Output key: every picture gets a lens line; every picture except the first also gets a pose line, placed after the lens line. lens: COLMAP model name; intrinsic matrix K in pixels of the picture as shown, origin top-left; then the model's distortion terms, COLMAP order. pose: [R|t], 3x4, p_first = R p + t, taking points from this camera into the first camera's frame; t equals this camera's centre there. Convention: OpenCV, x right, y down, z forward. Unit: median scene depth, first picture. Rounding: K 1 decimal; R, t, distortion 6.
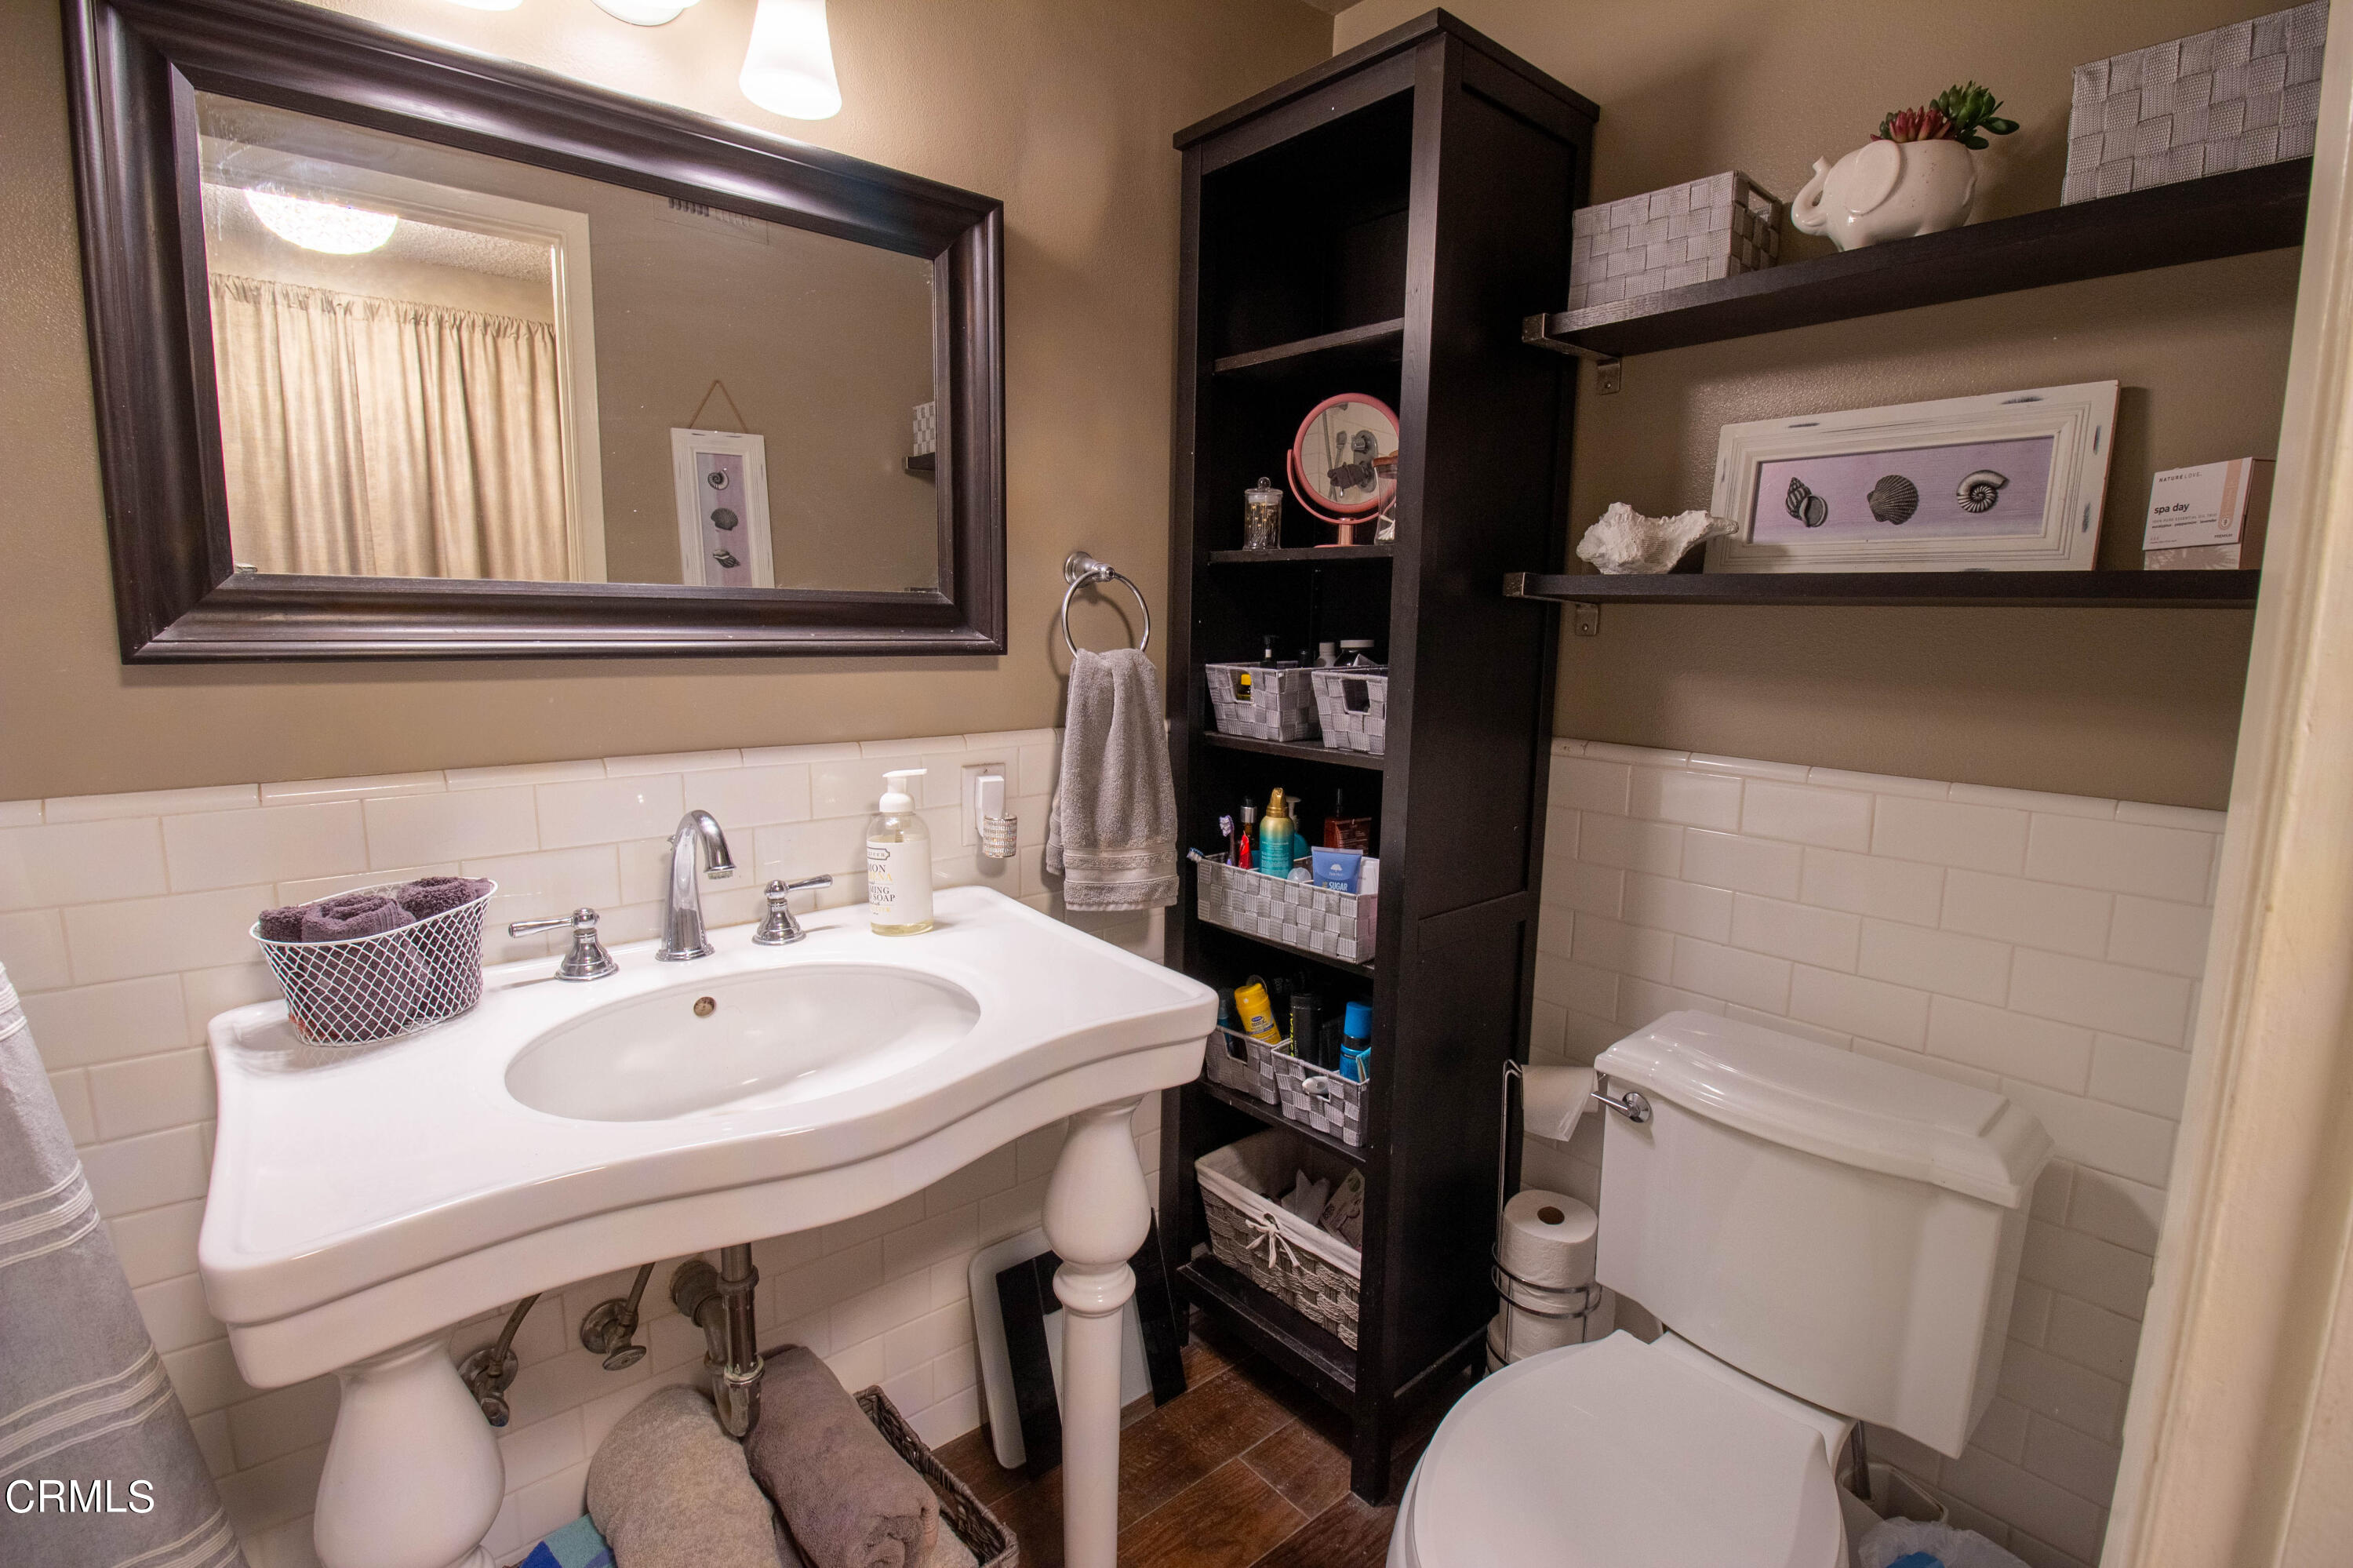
lens RADIAL K [[1104.0, 0, 1180.1], [0, 1104.0, 778.3], [0, 0, 1]] dist [0.020576, -0.035195]
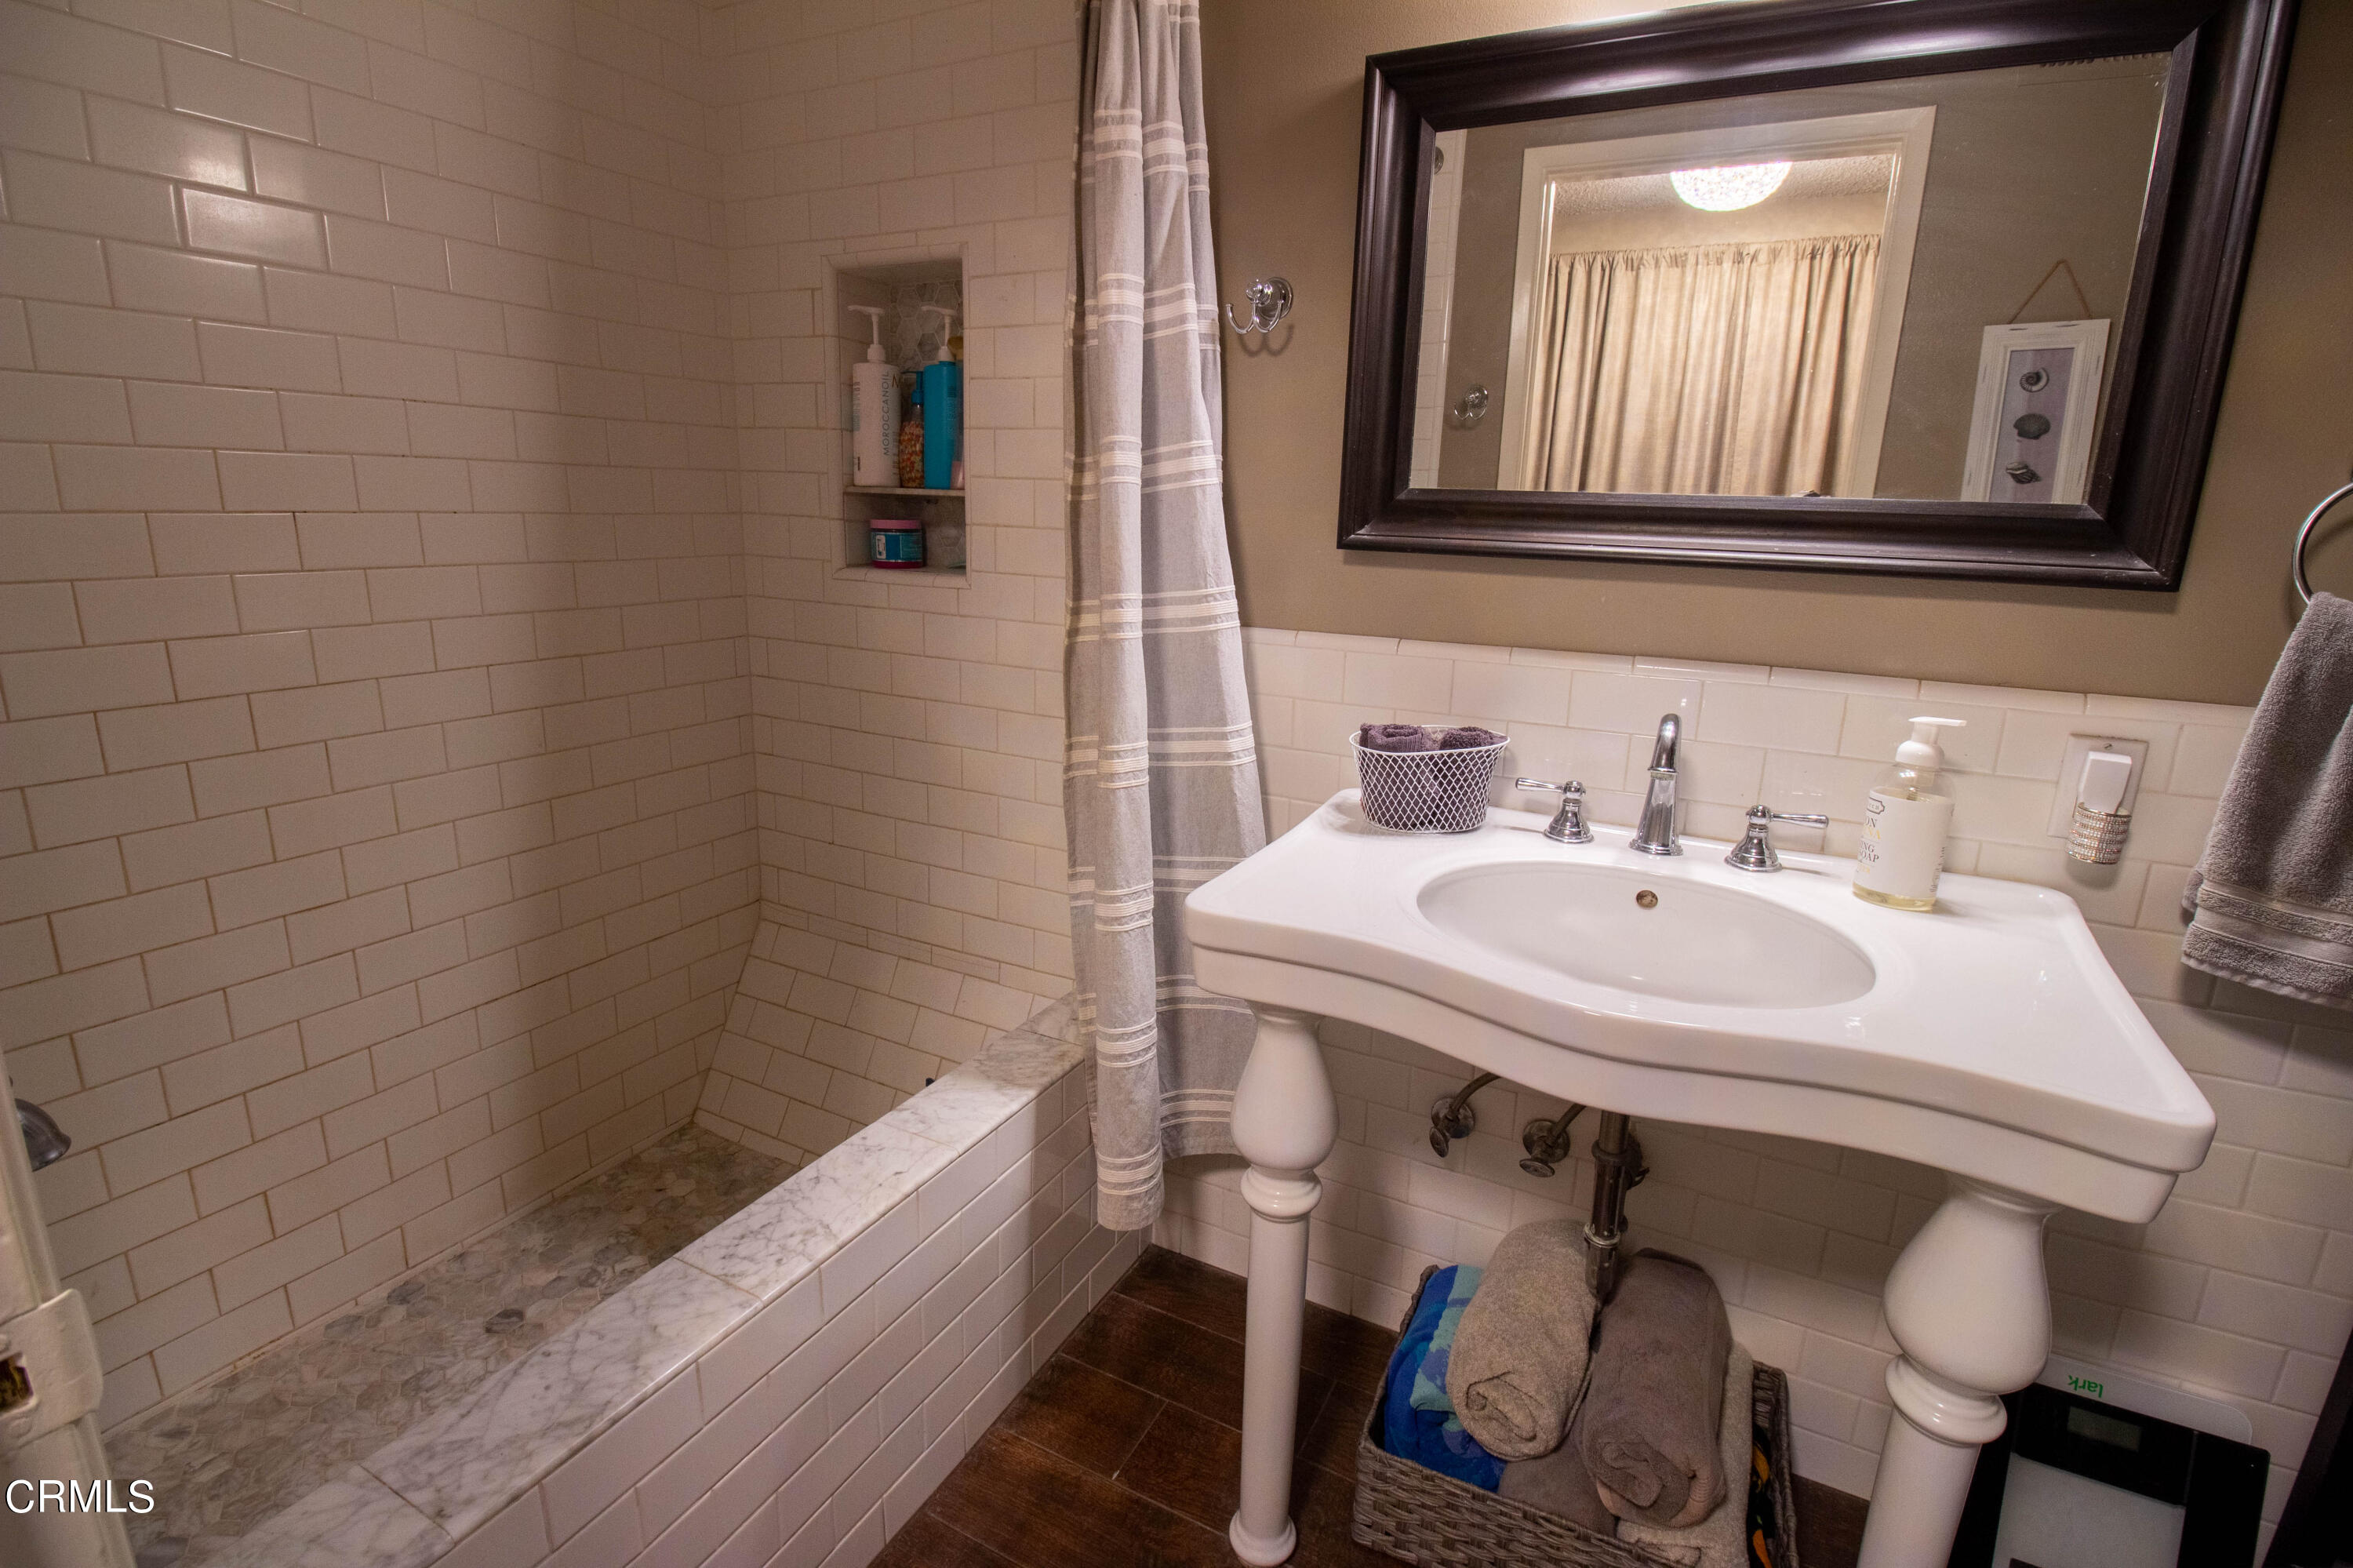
lens RADIAL K [[1090.5, 0, 1191.4], [0, 1090.5, 764.9], [0, 0, 1]] dist [0.002441, -0.013418]
pose [[0.370120, 0.208292, -0.905332, 0.282980], [-0.159147, 0.974349, 0.159109, -0.013131], [0.915251, 0.085192, 0.393775, 0.157823]]
